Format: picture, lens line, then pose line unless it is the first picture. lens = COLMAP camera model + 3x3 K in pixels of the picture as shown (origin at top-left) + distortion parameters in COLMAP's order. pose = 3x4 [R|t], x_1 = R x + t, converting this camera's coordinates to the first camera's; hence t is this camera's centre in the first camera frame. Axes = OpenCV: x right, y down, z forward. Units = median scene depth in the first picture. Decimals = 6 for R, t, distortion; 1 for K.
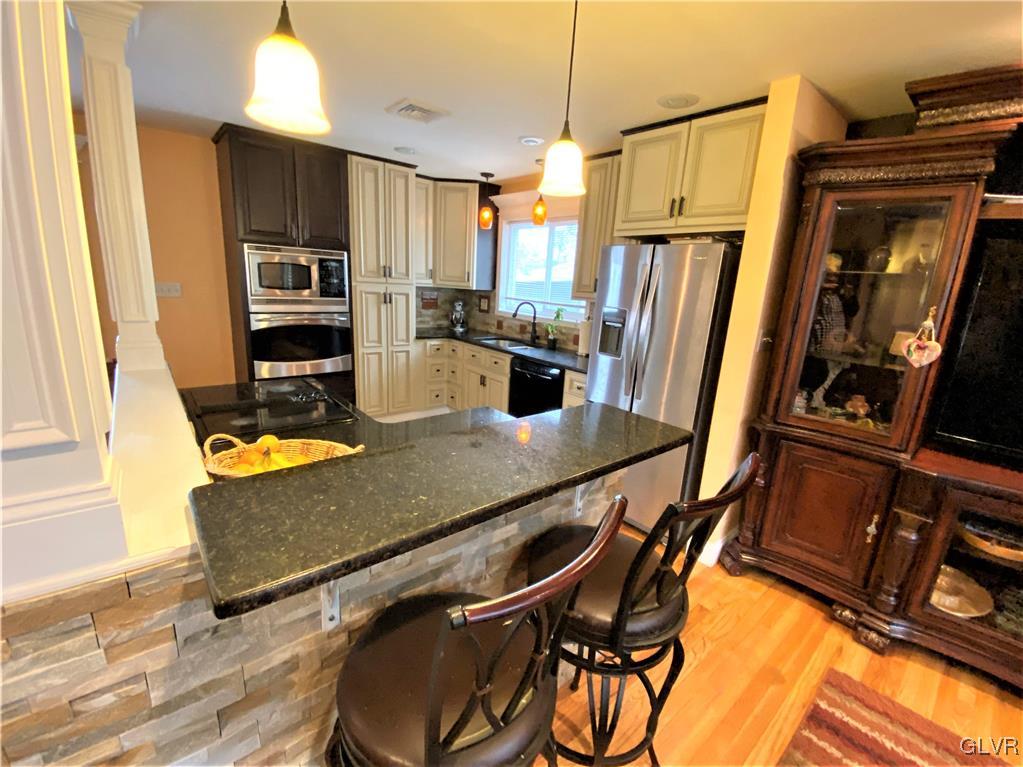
lens RADIAL K [[429.6, 0, 511.3], [0, 429.6, 391.0], [0, 0, 1]] dist [0.035818, -0.027048]
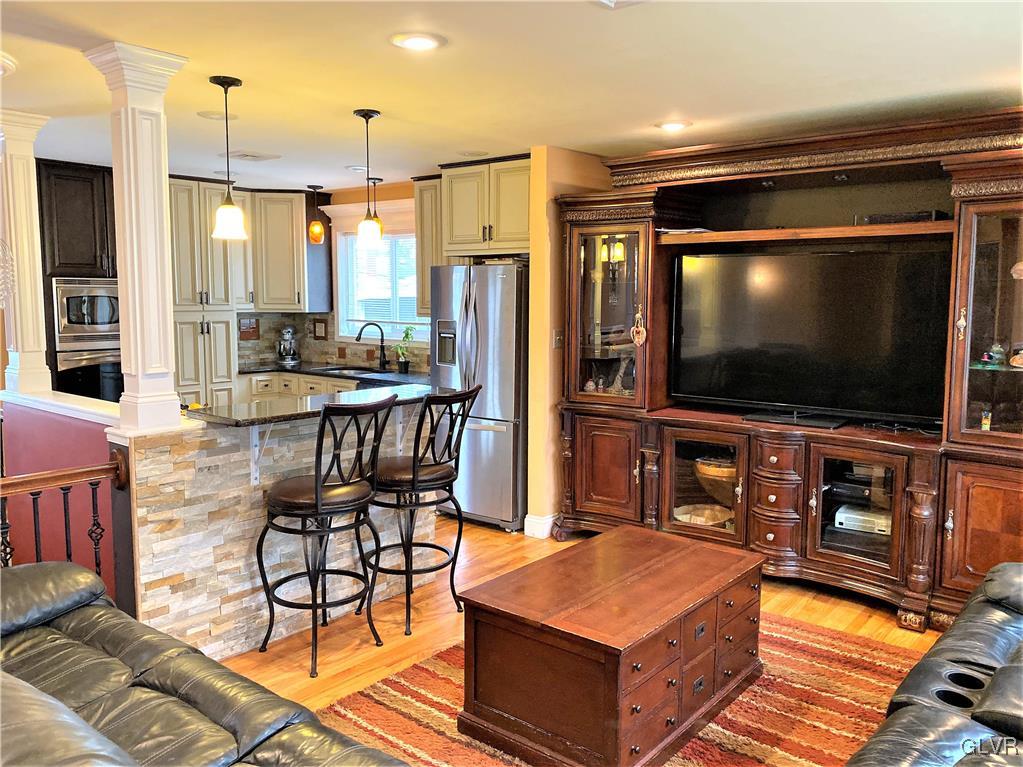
lens RADIAL K [[792.1, 0, 514.4], [0, 792.1, 380.6], [0, 0, 1]] dist [0.086140, -0.142005]
pose [[0.981285, -0.073155, 0.178122, 0.025543], [0.097305, 0.986614, -0.130861, 0.149070], [-0.166164, 0.145744, 0.975268, -0.607555]]
